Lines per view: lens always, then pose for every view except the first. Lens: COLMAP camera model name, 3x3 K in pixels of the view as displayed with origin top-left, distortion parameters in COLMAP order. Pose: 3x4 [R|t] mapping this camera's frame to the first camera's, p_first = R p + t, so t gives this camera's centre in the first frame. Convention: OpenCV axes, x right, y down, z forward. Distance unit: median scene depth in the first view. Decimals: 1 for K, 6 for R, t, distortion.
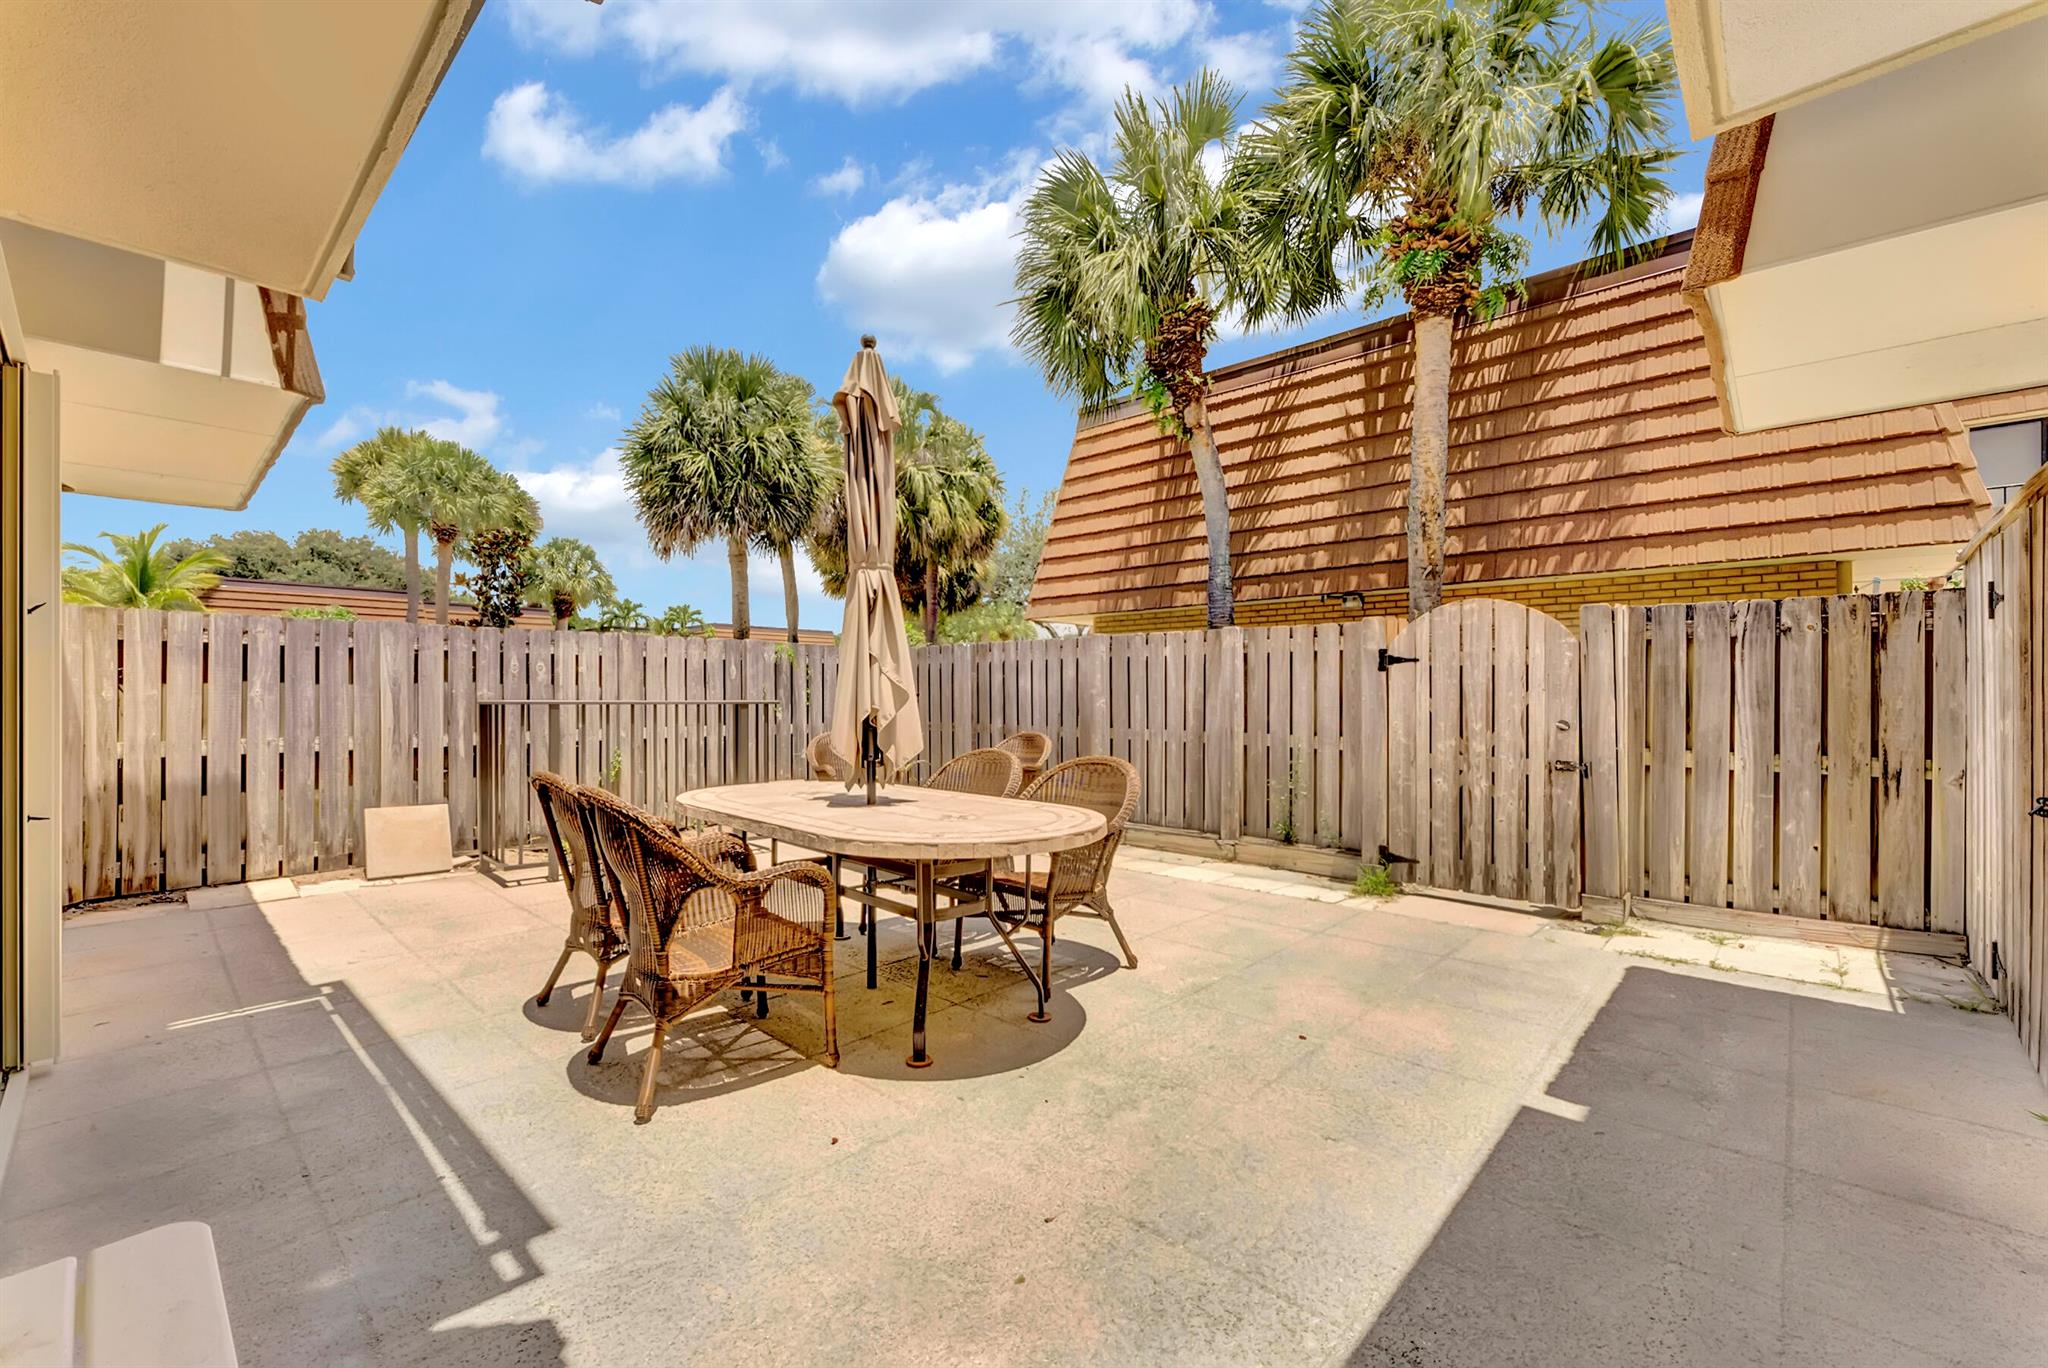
lens RADIAL K [[848.9, 0, 1019.1], [0, 848.9, 688.1], [0, 0, 1]] dist [-0.004103, -0.000102]
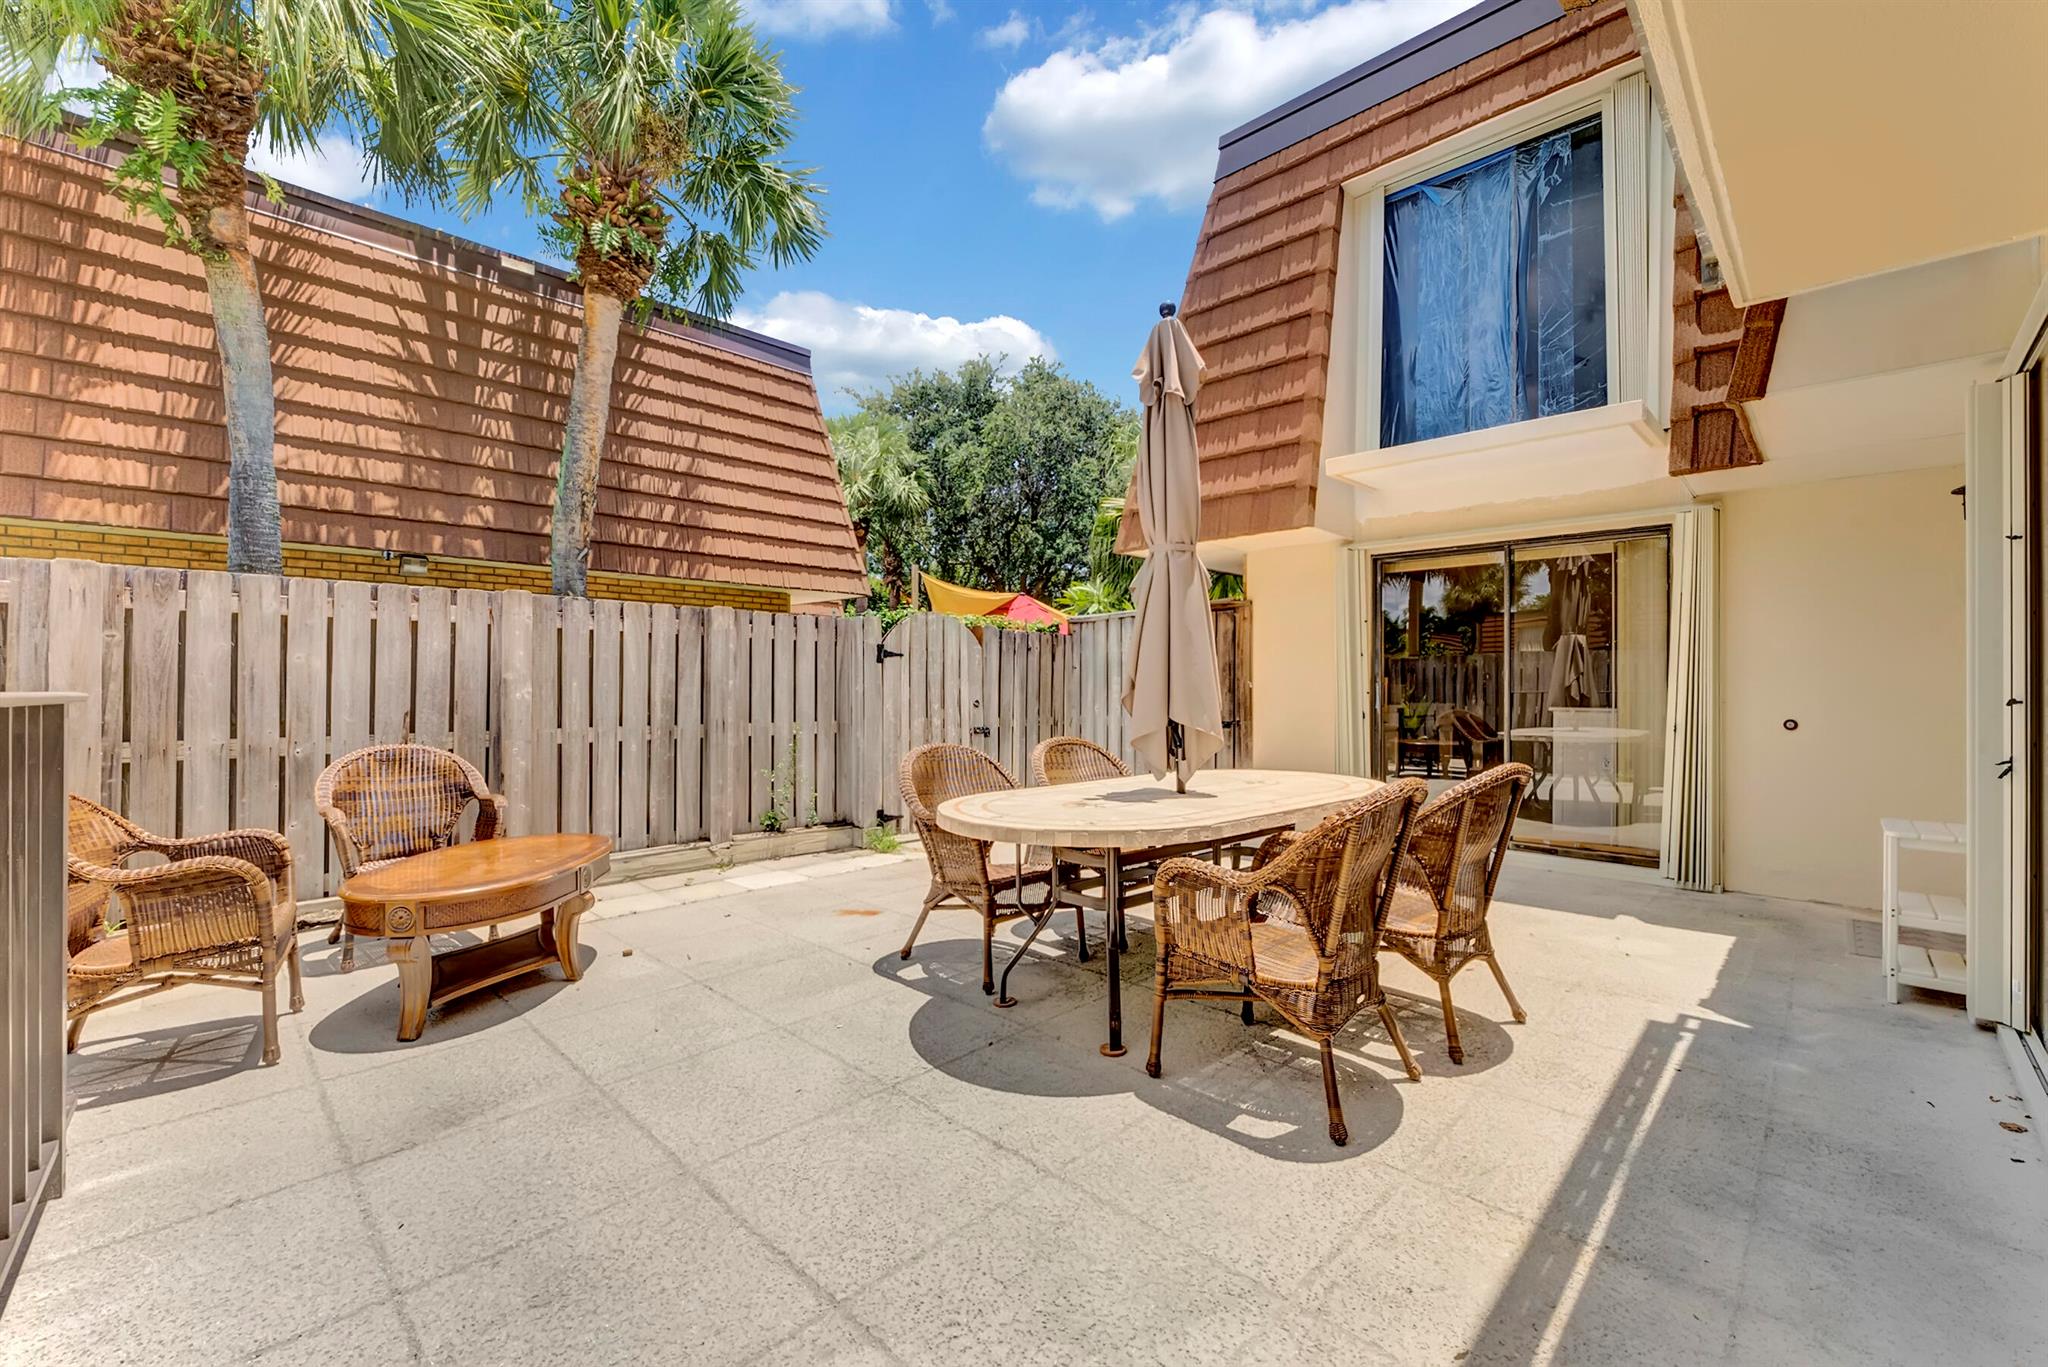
lens RADIAL K [[848.9, 0, 1058.0], [0, 848.9, 679.9], [0, 0, 1]] dist [-0.004103, -0.000102]
pose [[-0.004345, 0.007379, 0.999963, -0.758791], [-0.008684, 0.999935, -0.007417, 0.010475], [-0.999953, -0.008716, -0.004281, 0.756079]]
